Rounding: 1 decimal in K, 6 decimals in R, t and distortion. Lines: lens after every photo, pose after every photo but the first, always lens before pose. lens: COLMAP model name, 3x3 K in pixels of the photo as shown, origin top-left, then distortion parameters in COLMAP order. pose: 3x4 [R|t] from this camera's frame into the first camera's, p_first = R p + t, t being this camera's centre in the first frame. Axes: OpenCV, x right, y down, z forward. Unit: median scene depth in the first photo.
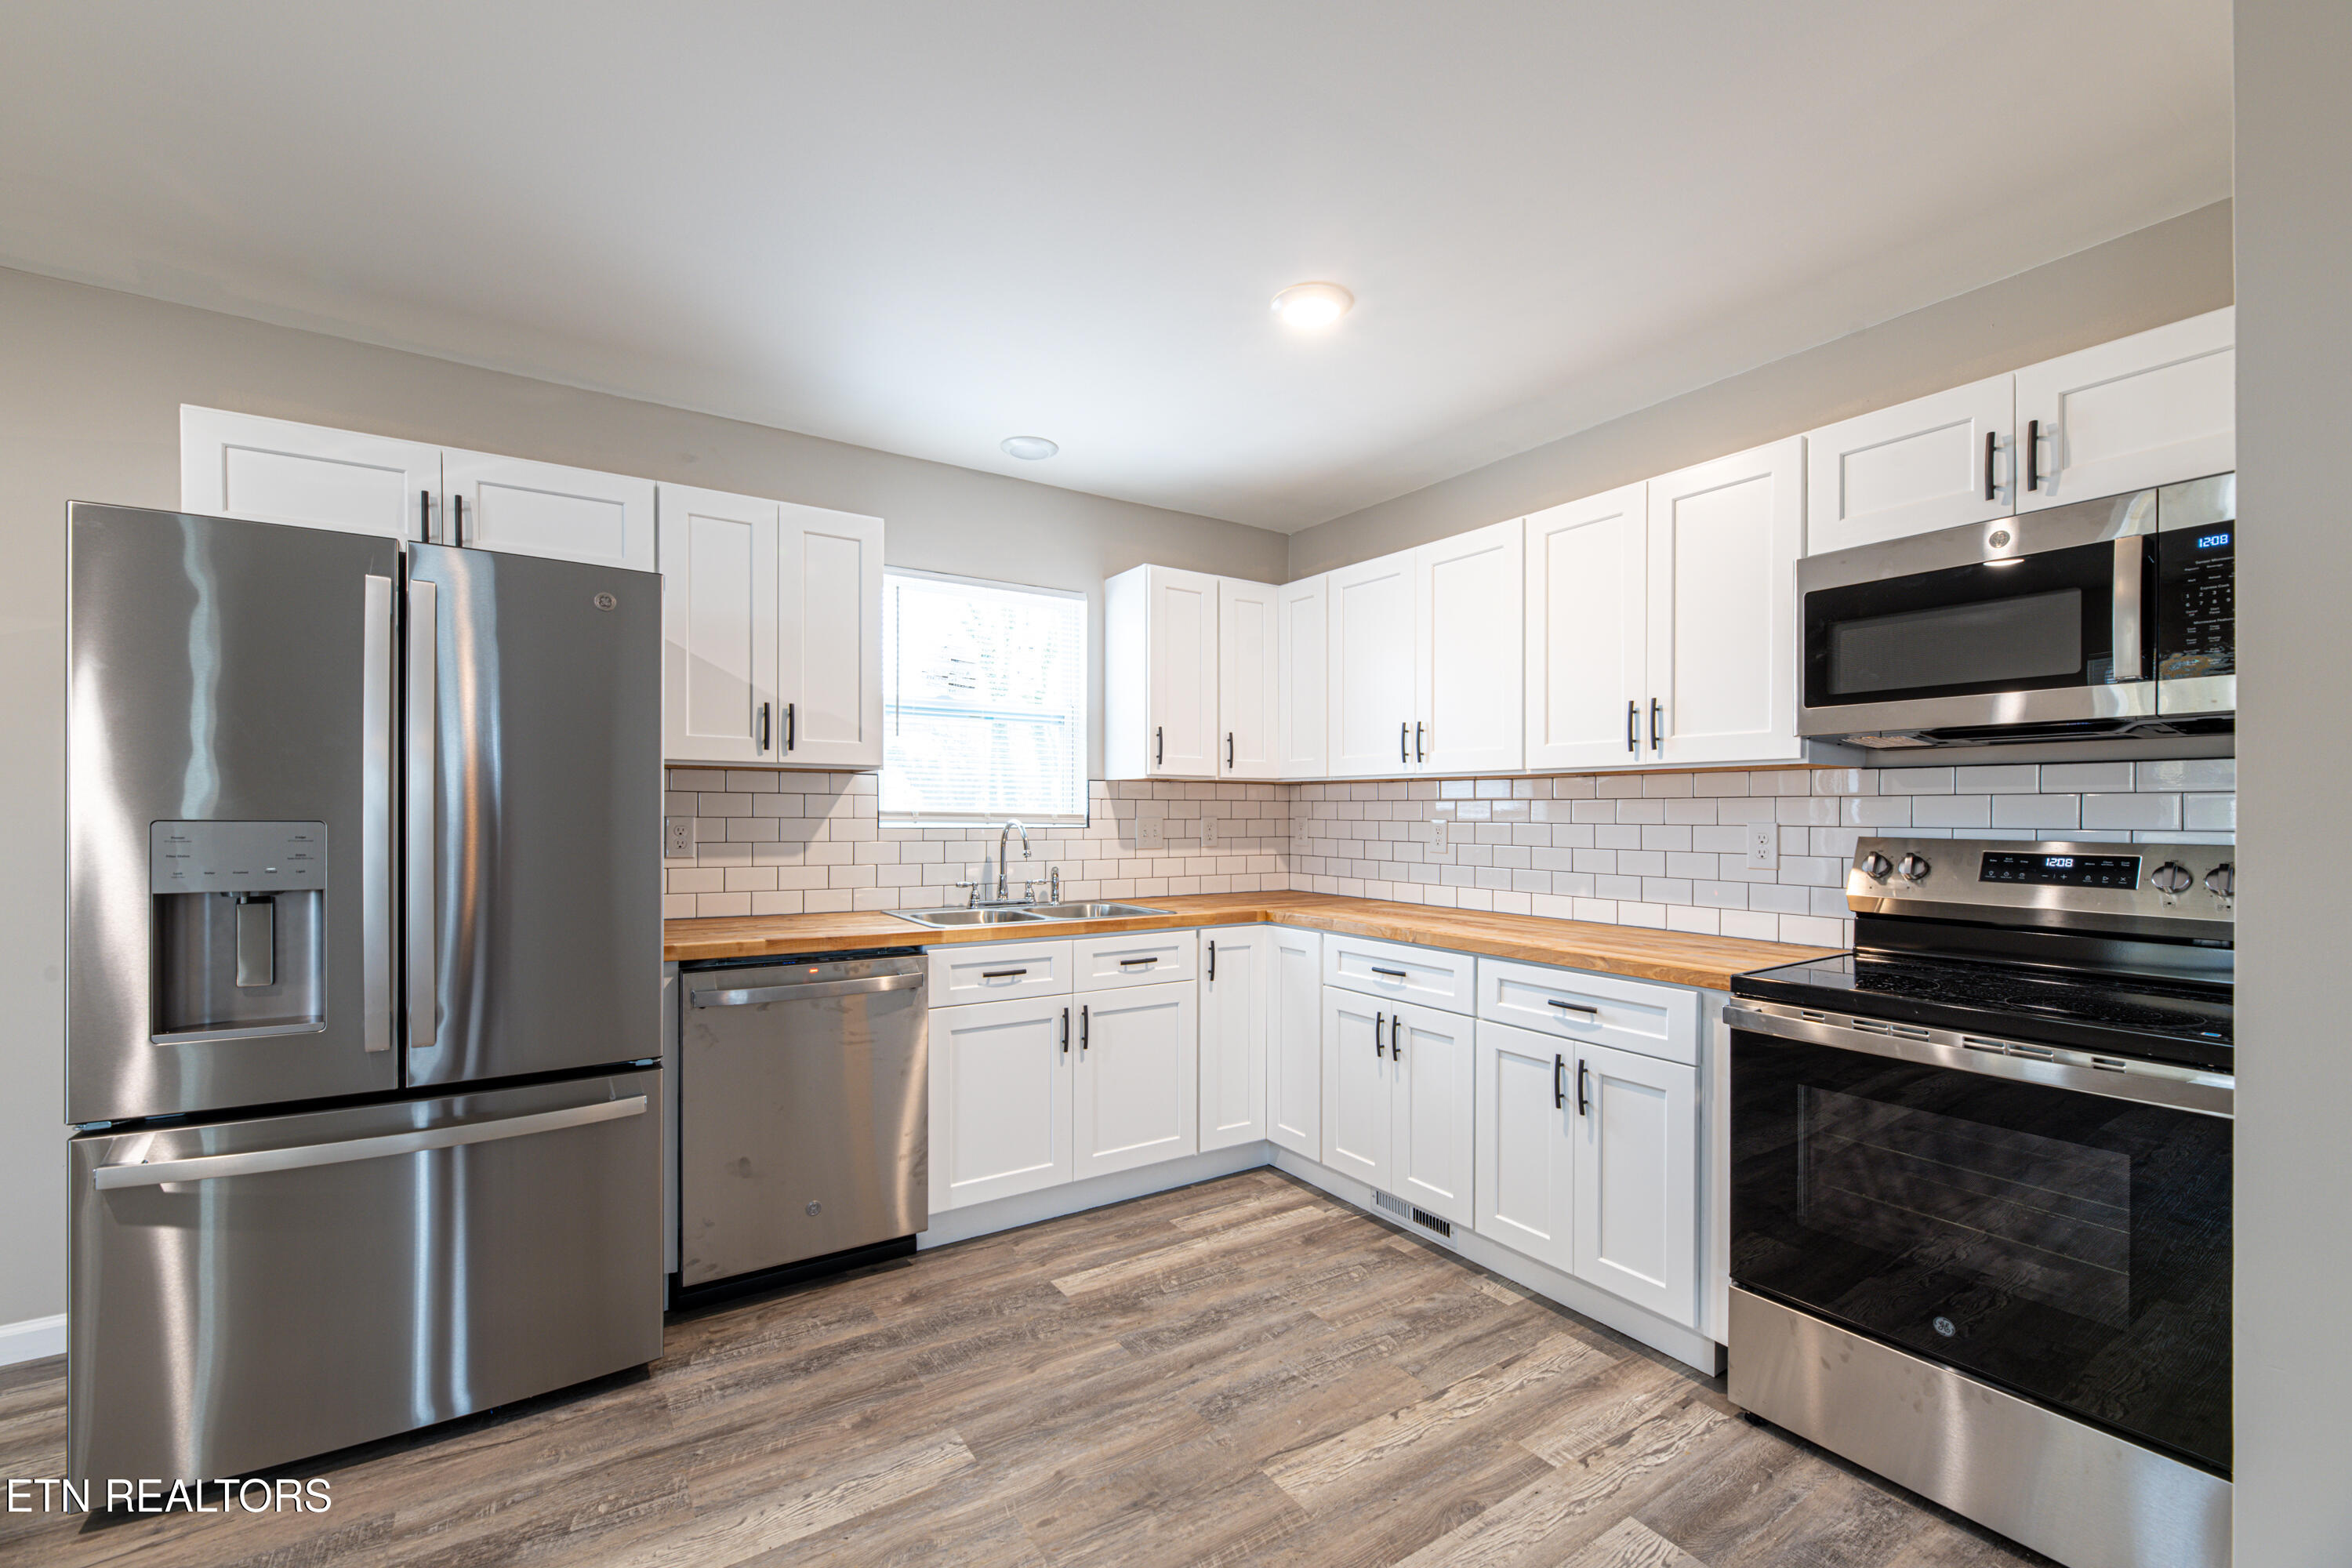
lens RADIAL K [[1013.3, 0, 1219.0], [0, 1013.3, 817.4], [0, 0, 1]] dist [-0.001000, 0.000001]
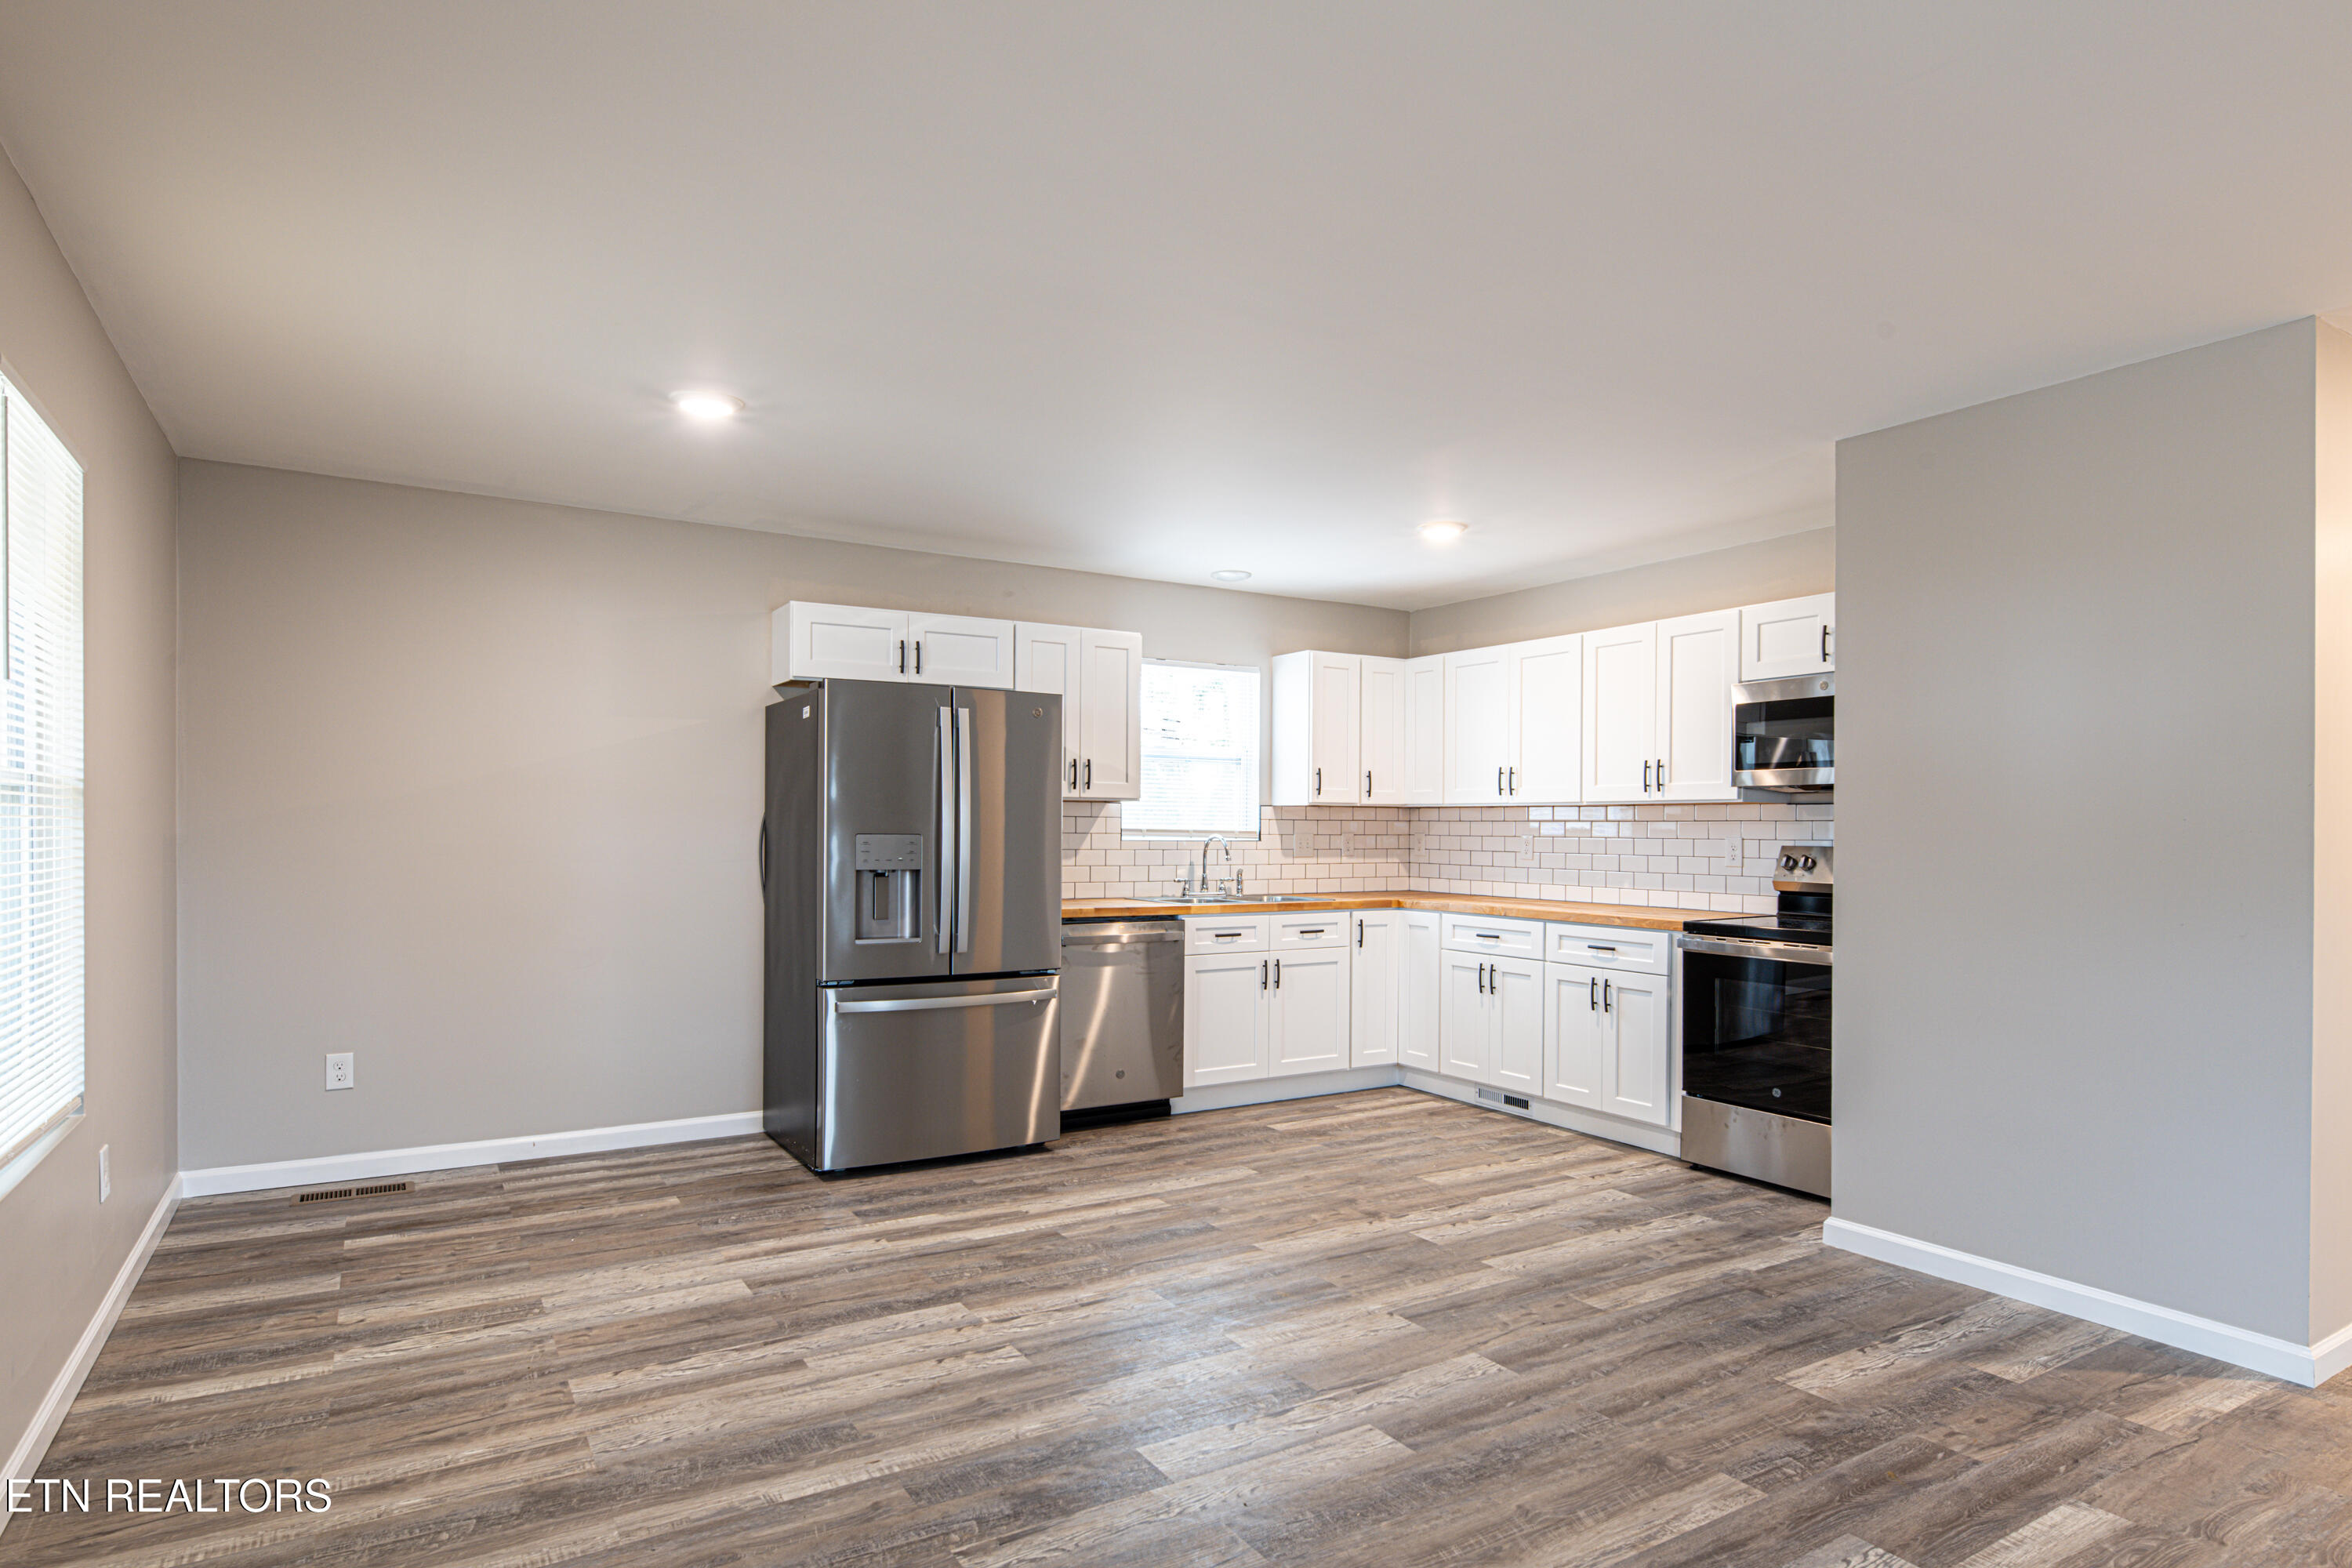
lens RADIAL K [[1224.5, 0, 1113.3], [0, 1224.5, 844.7], [0, 0, 1]] dist [-0.001127, -0.000334]
pose [[0.990585, 0.003561, -0.136856, -0.133928], [-0.002443, 0.999962, 0.008341, 0.002928], [0.136880, -0.007928, 0.990556, -0.868908]]
